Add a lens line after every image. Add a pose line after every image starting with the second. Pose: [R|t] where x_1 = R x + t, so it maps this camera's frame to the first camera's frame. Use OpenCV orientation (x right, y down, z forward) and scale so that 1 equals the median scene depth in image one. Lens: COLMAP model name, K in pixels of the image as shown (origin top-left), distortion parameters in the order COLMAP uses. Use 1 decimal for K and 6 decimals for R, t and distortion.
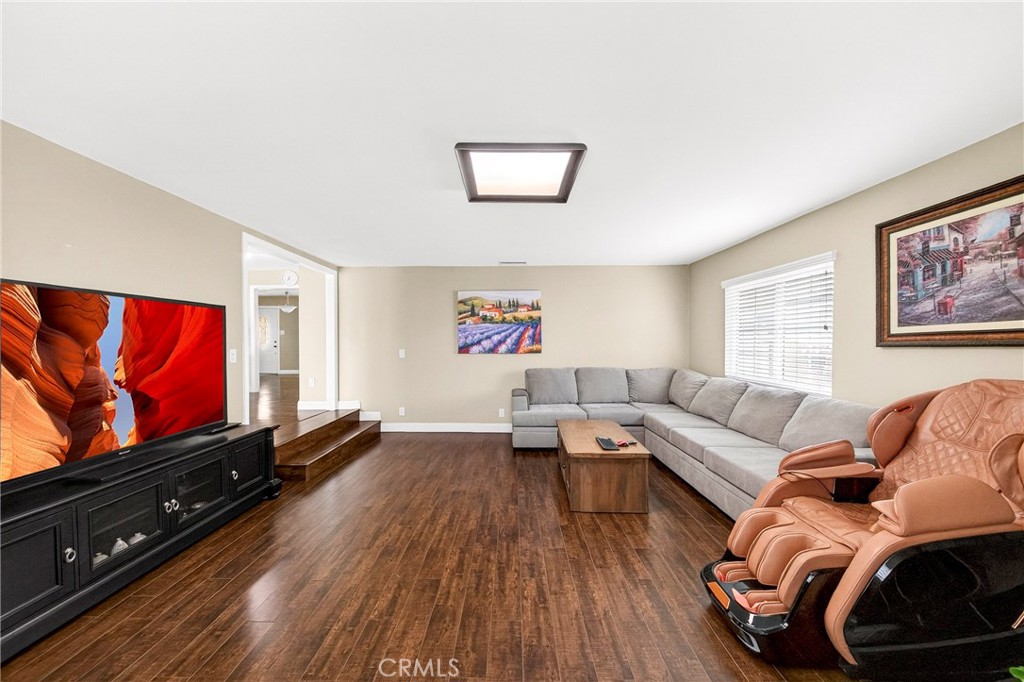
lens RADIAL K [[390.2, 0, 524.1], [0, 390.2, 346.1], [0, 0, 1]] dist [-0.009493, -0.000017]
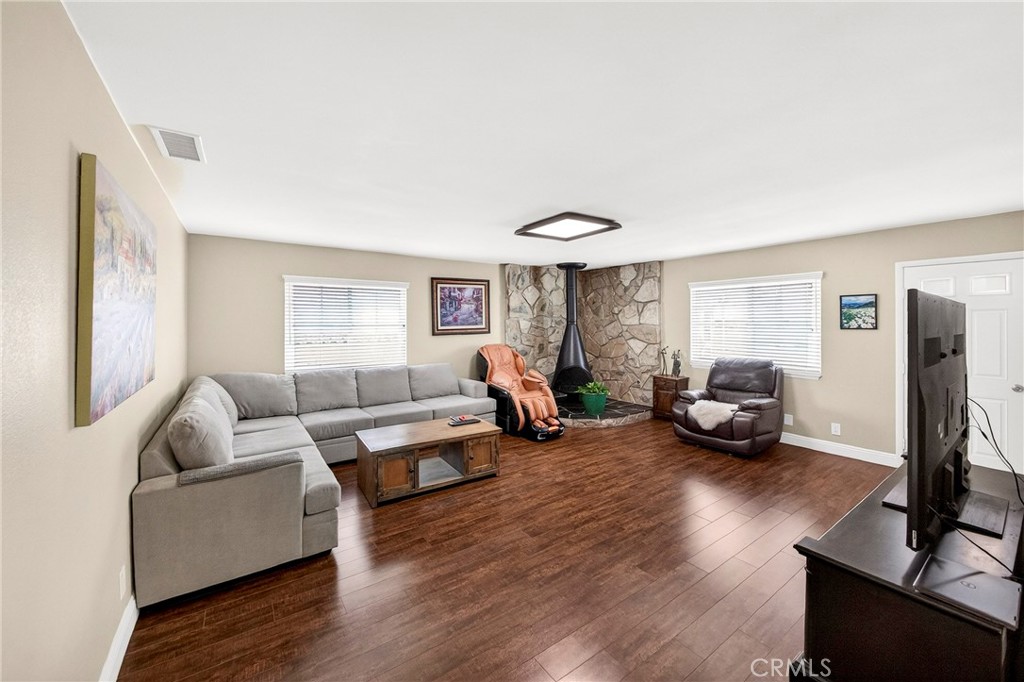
lens RADIAL K [[382.8, 0, 490.0], [0, 382.8, 322.9], [0, 0, 1]] dist [-0.000398, -0.000023]
pose [[-0.552029, -0.000927, 0.833824, -0.678508], [0.014417, 0.999839, 0.010656, -0.058817], [-0.833700, 0.017904, -0.551927, 1.301660]]
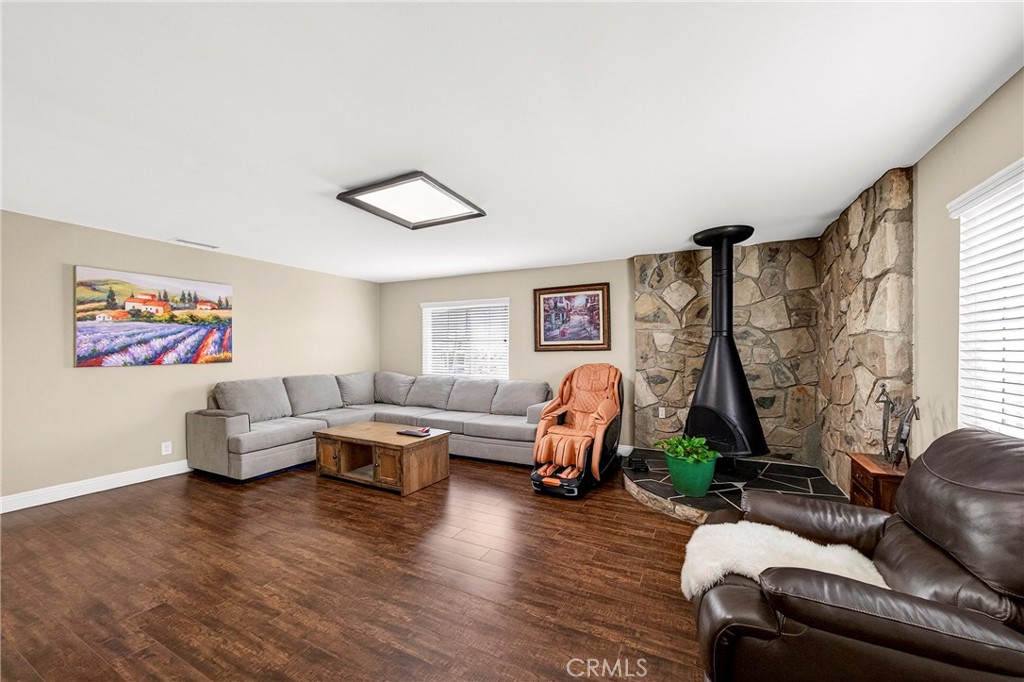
lens RADIAL K [[374.7, 0, 535.4], [0, 374.7, 345.6], [0, 0, 1]] dist [-0.002091, -0.000169]
pose [[0.423968, 0.009748, 0.905625, -0.551225], [0.009910, 0.999832, -0.015402, 0.001224], [-0.905623, 0.015504, 0.423800, 0.134988]]
